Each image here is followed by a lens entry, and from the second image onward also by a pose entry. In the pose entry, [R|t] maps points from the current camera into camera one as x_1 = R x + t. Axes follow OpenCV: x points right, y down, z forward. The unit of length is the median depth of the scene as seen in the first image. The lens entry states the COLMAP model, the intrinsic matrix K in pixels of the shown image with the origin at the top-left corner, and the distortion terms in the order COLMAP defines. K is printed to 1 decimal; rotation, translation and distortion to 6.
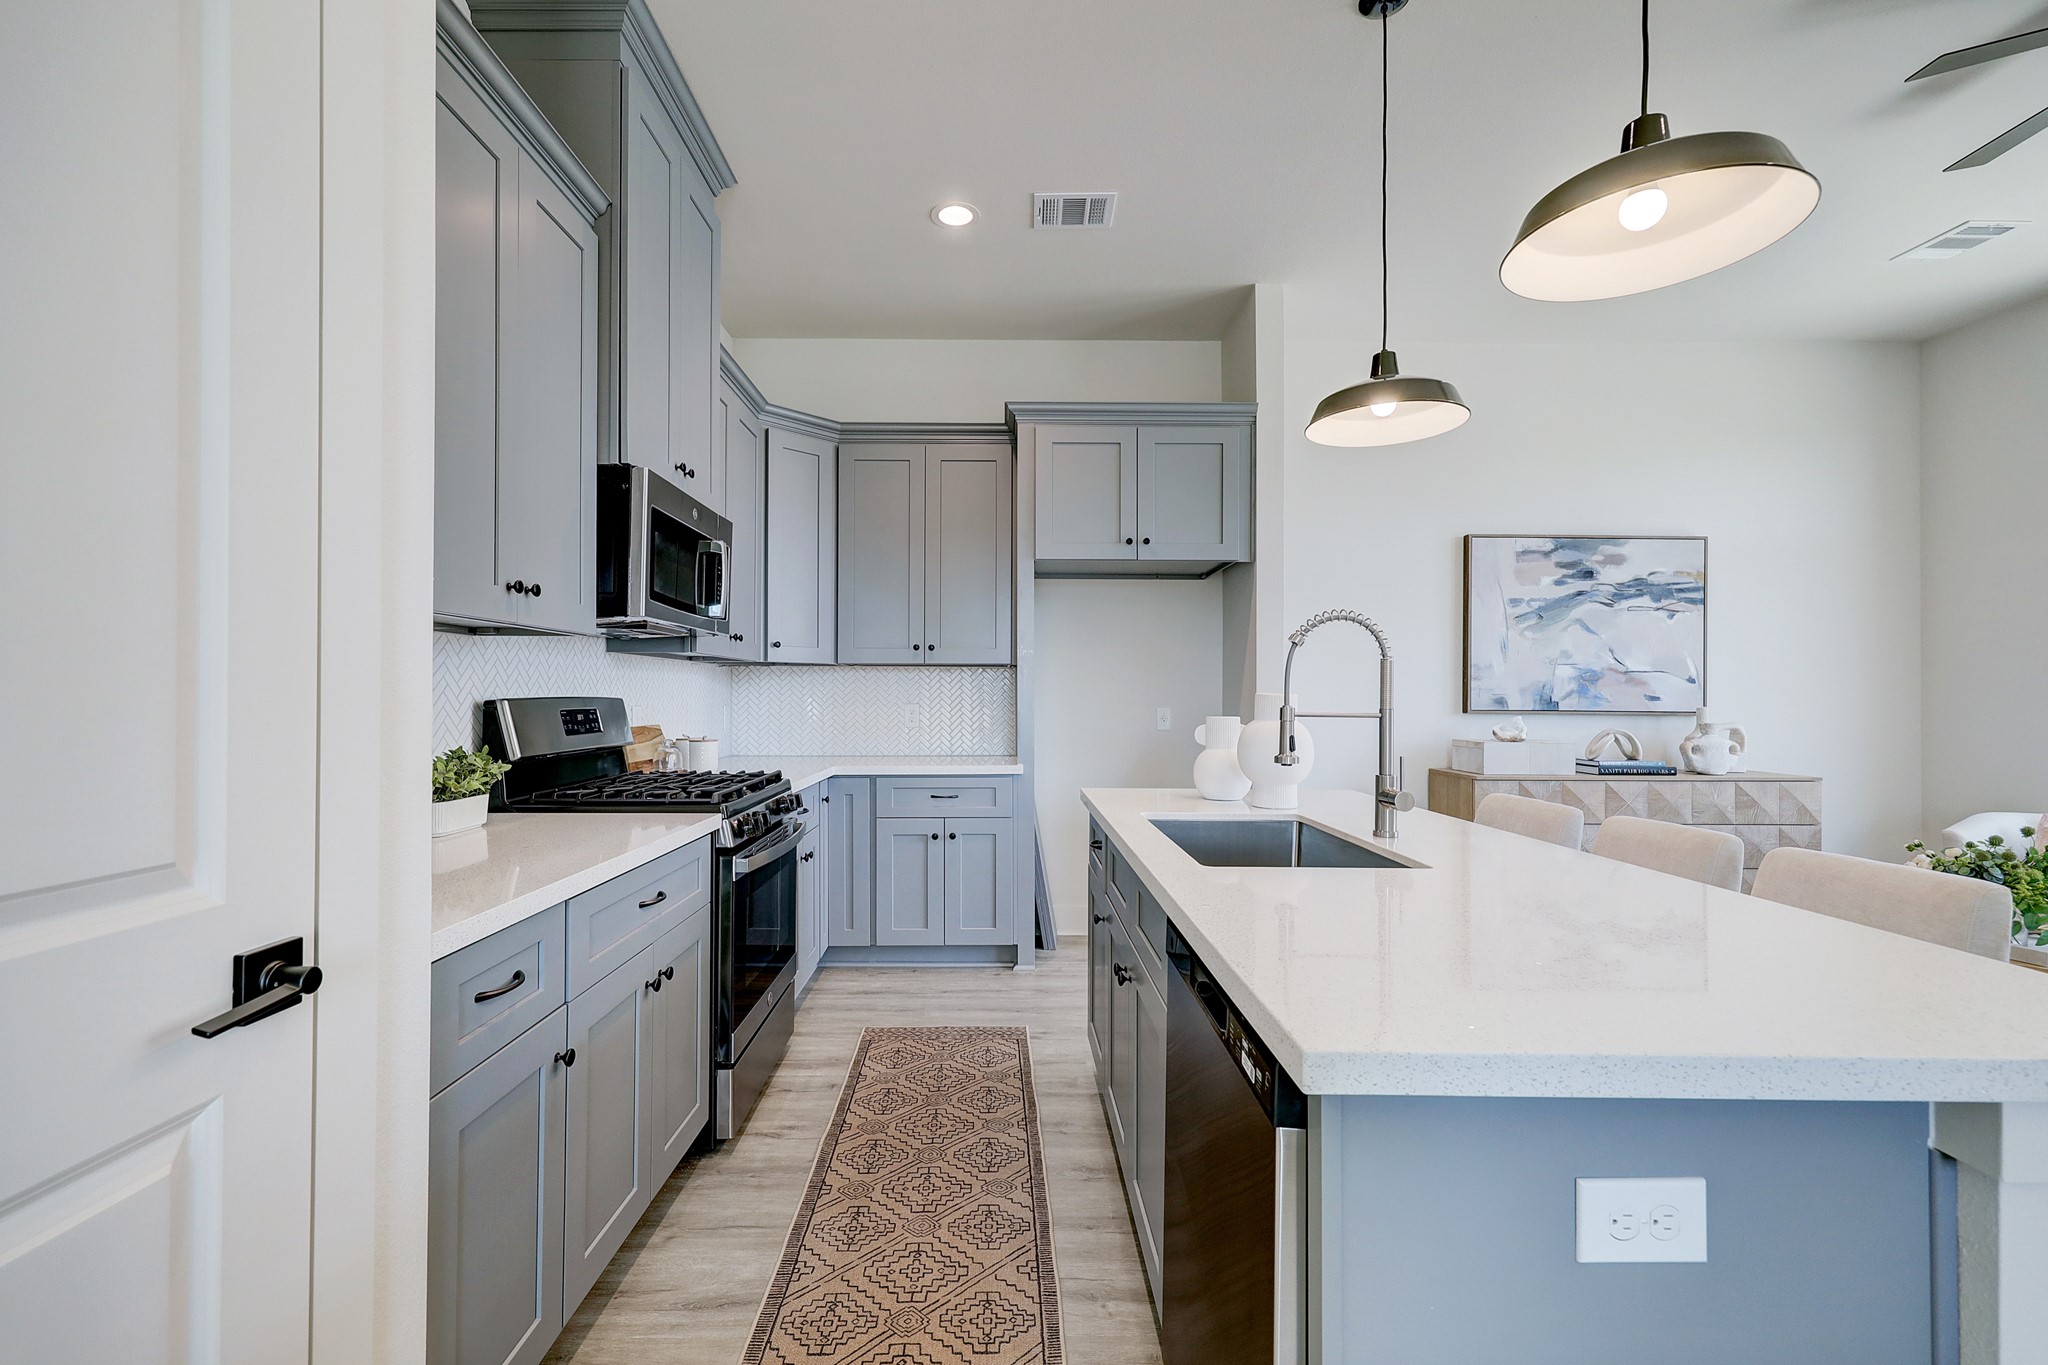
lens RADIAL K [[870.2, 0, 1014.3], [0, 870.2, 690.8], [0, 0, 1]] dist [0.002487, -0.000267]
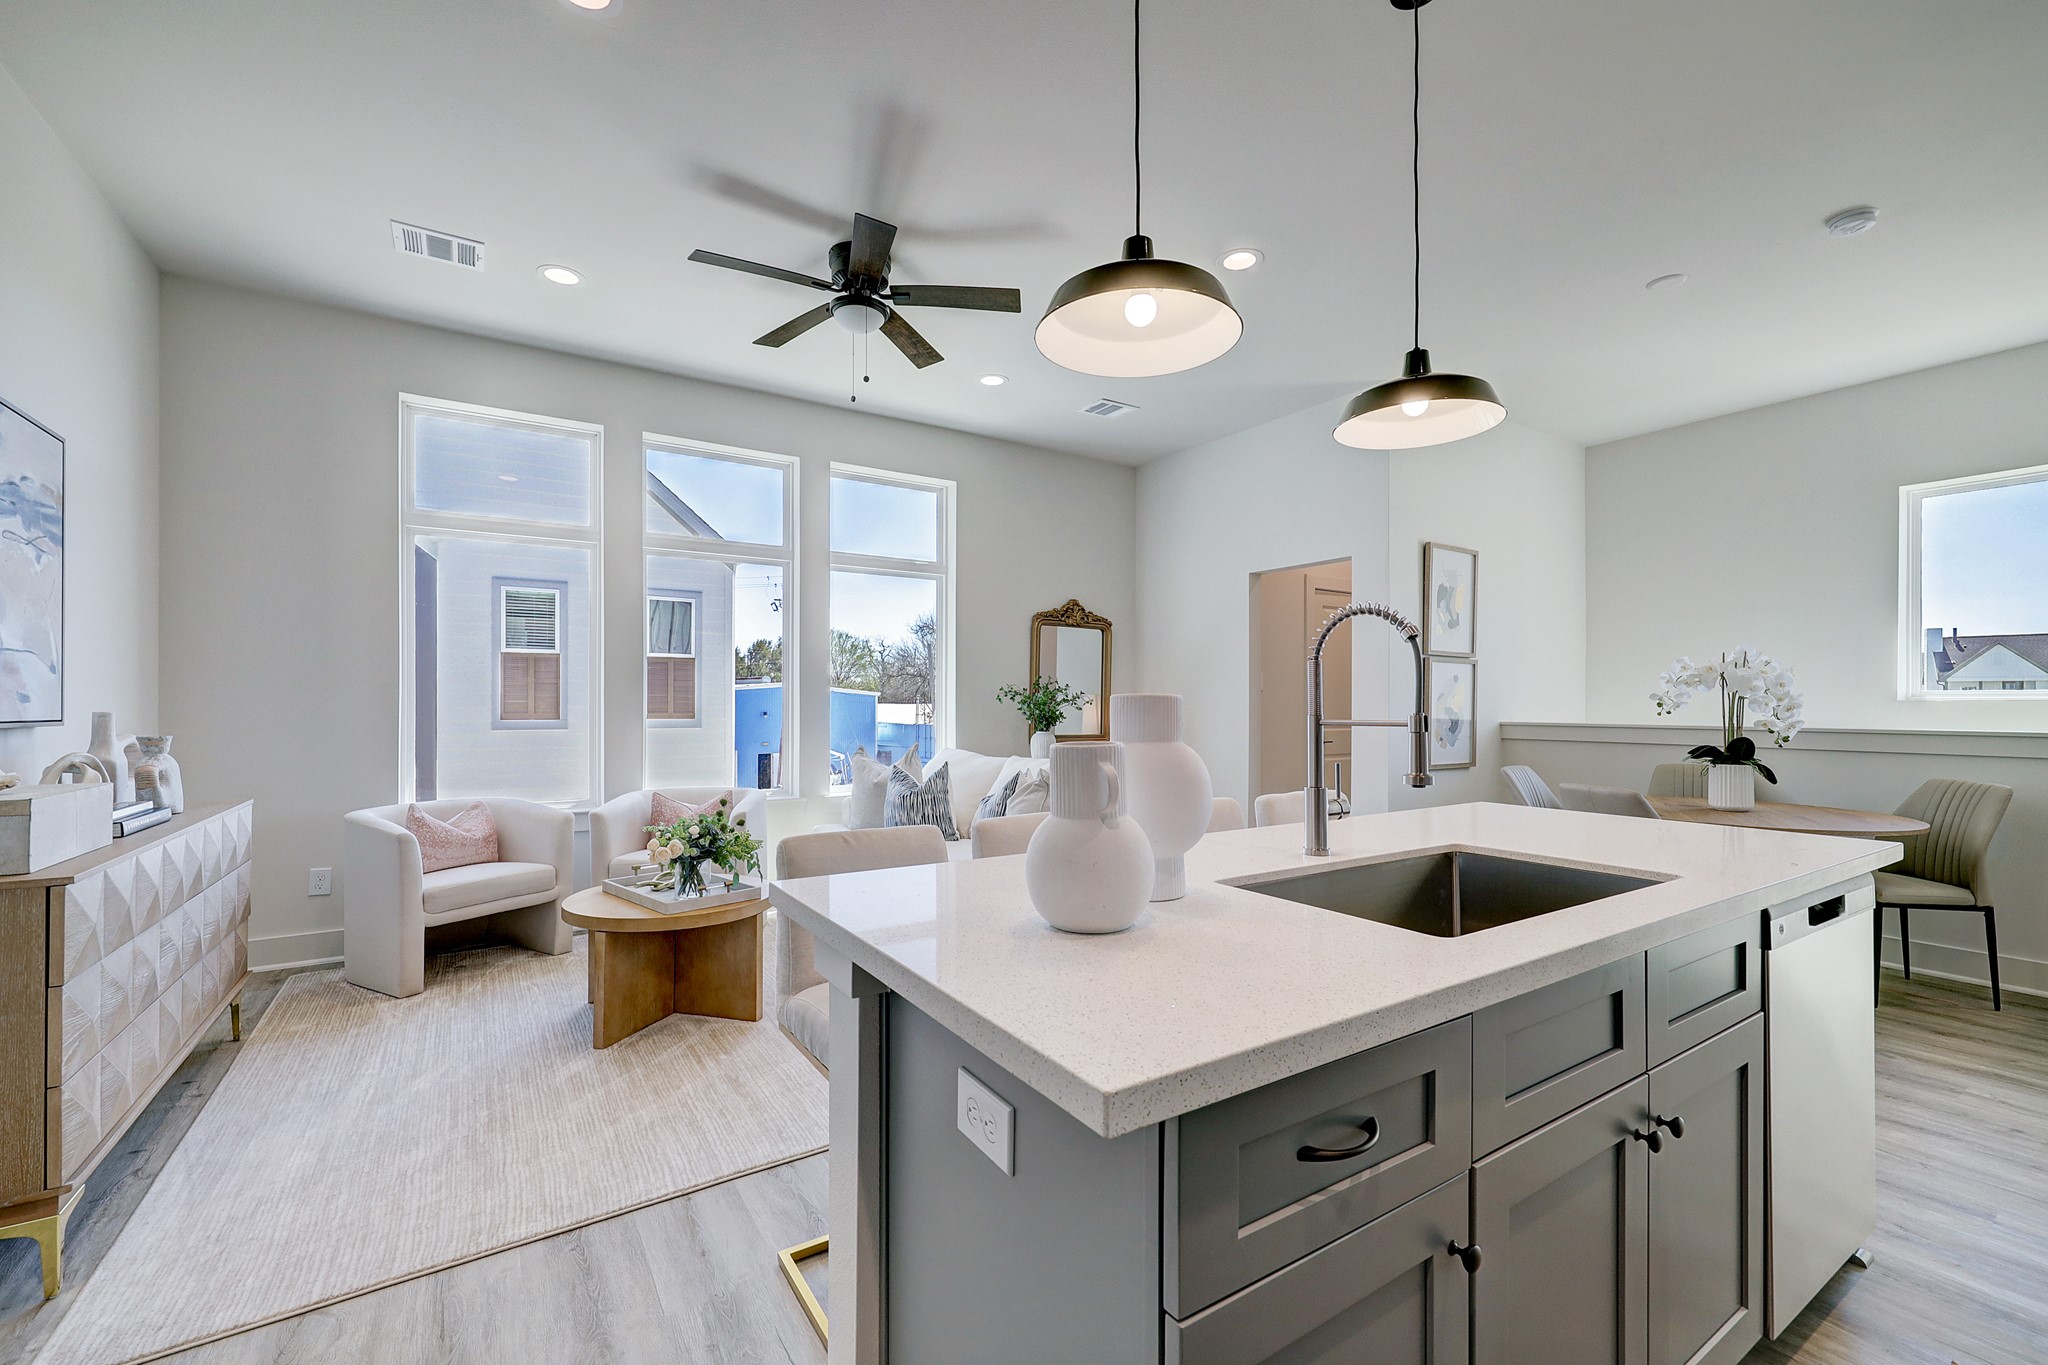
lens RADIAL K [[870.2, 0, 1013.1], [0, 870.2, 703.6], [0, 0, 1]] dist [0.002487, -0.000267]
pose [[-0.554658, -0.007625, 0.832043, -0.101931], [-0.020962, 0.999769, -0.004812, 0.001728], [-0.831814, -0.020110, -0.554690, 0.776464]]
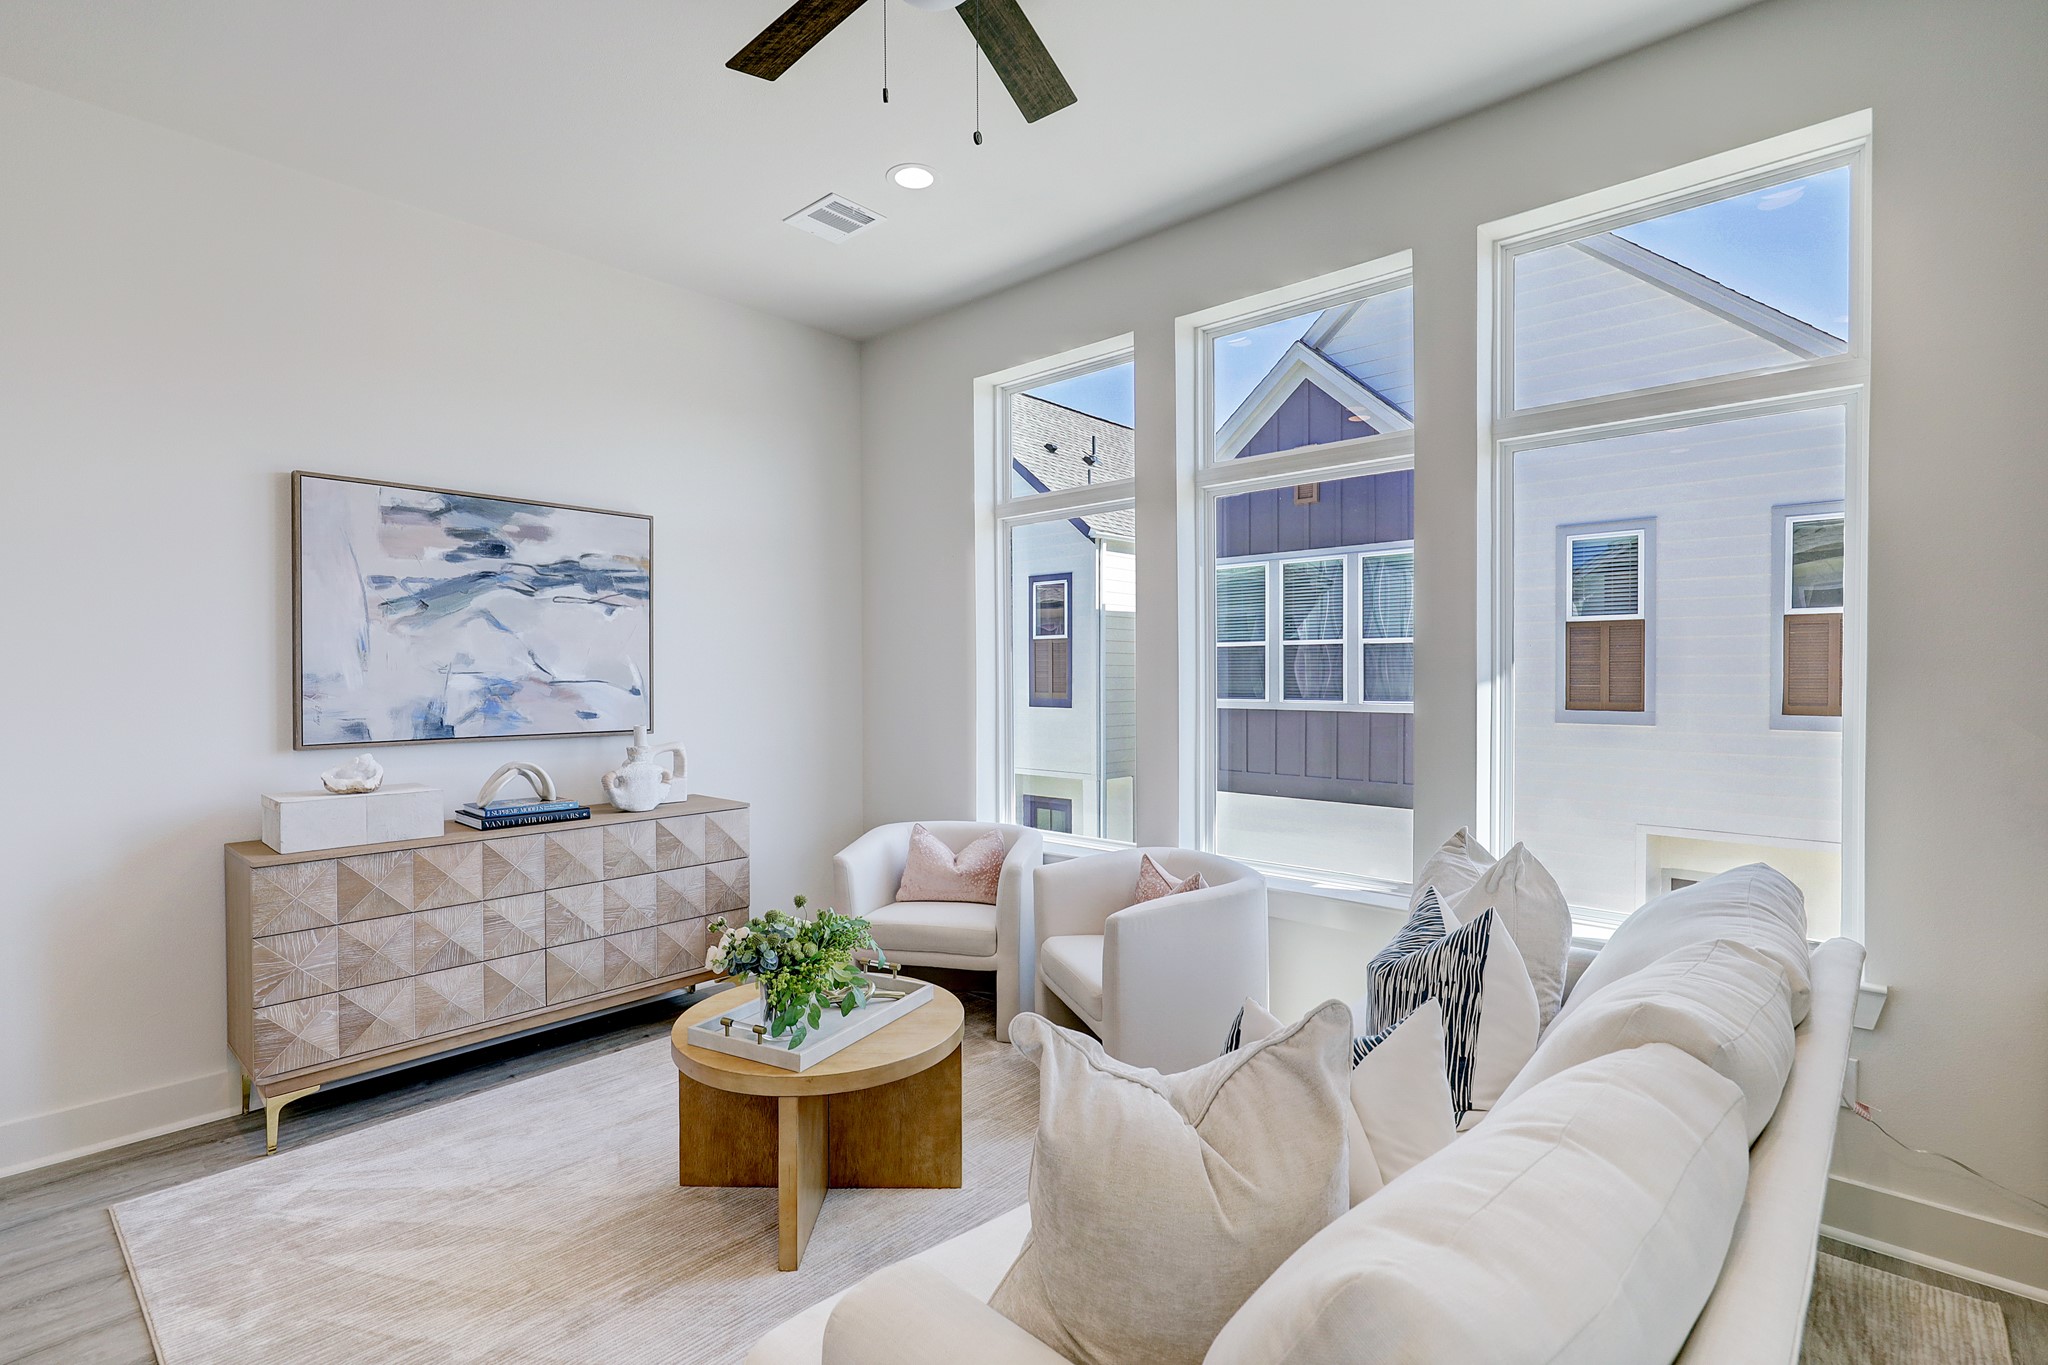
lens RADIAL K [[937.5, 0, 1019.3], [0, 937.5, 680.6], [0, 0, 1]] dist [0.001013, -0.000021]
pose [[0.682327, -0.015733, 0.730878, 0.381321], [0.003418, 0.999826, 0.018331, -0.036600], [-0.731039, -0.010009, 0.682262, 0.141154]]
